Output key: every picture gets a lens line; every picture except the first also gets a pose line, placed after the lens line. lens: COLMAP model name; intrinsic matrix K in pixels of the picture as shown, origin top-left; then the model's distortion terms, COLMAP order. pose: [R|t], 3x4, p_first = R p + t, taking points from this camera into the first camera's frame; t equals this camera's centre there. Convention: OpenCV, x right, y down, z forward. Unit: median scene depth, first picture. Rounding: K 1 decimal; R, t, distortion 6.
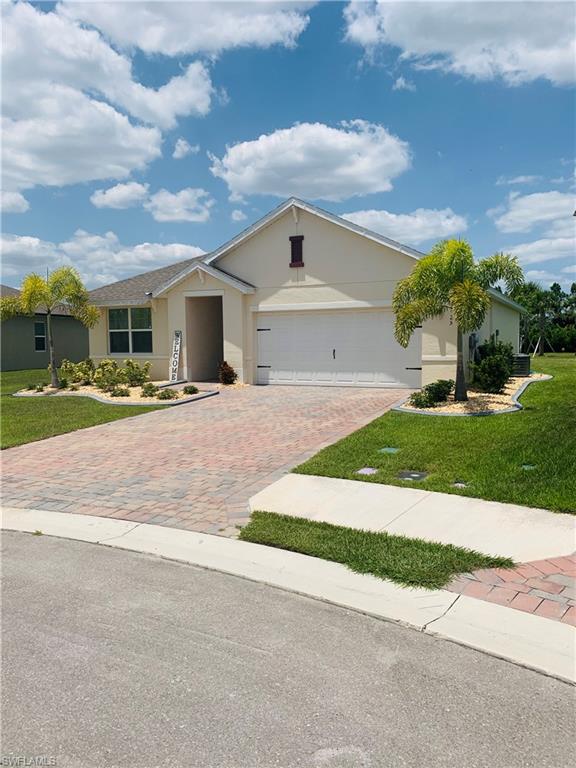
lens RADIAL K [[584.5, 0, 292.4], [0, 584.5, 382.8], [0, 0, 1]] dist [0.011215, -0.011559]
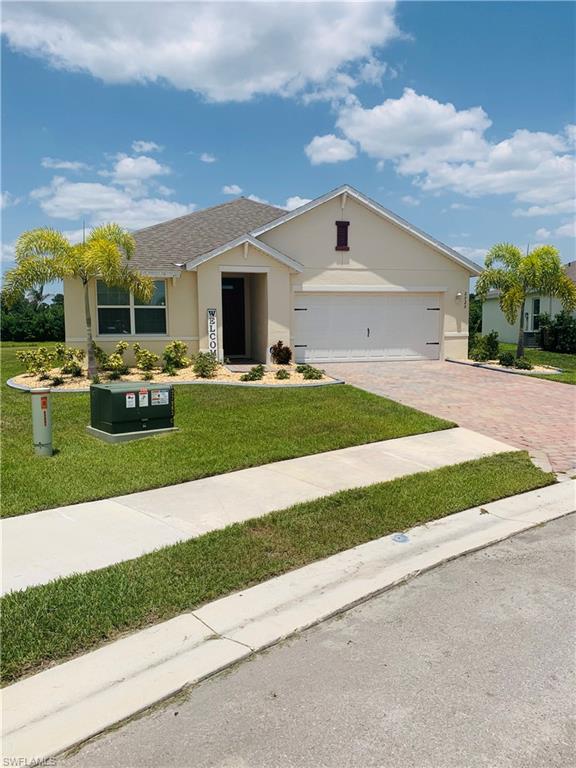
lens RADIAL K [[584.5, 0, 286.4], [0, 584.5, 382.4], [0, 0, 1]] dist [0.011215, -0.011559]
pose [[0.730556, -0.063082, 0.679933, -0.760407], [0.048255, 0.998004, 0.040743, -0.006965], [-0.681146, 0.003045, 0.732141, 0.276755]]
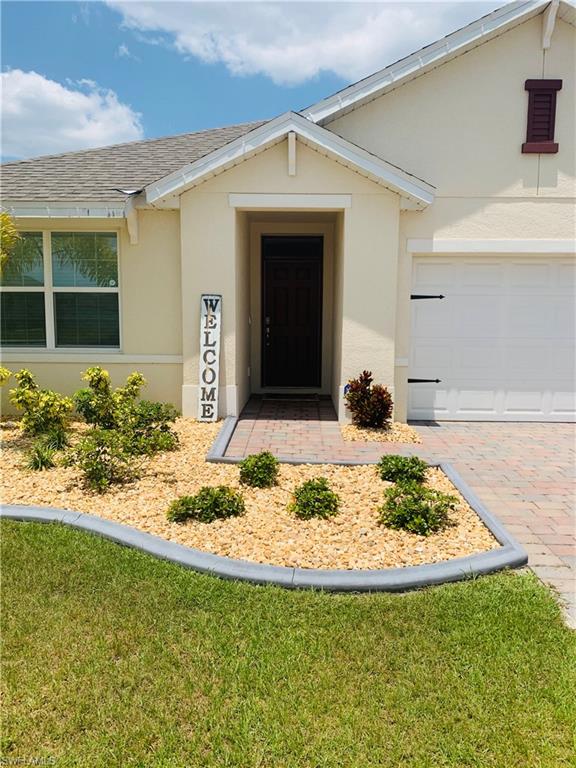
lens RADIAL K [[584.5, 0, 271.1], [0, 584.5, 383.1], [0, 0, 1]] dist [0.011215, -0.011559]
pose [[0.902530, -0.027466, 0.429749, -0.345109], [0.016466, 0.999435, 0.029295, -0.040701], [-0.430311, -0.019364, 0.902473, 0.652229]]
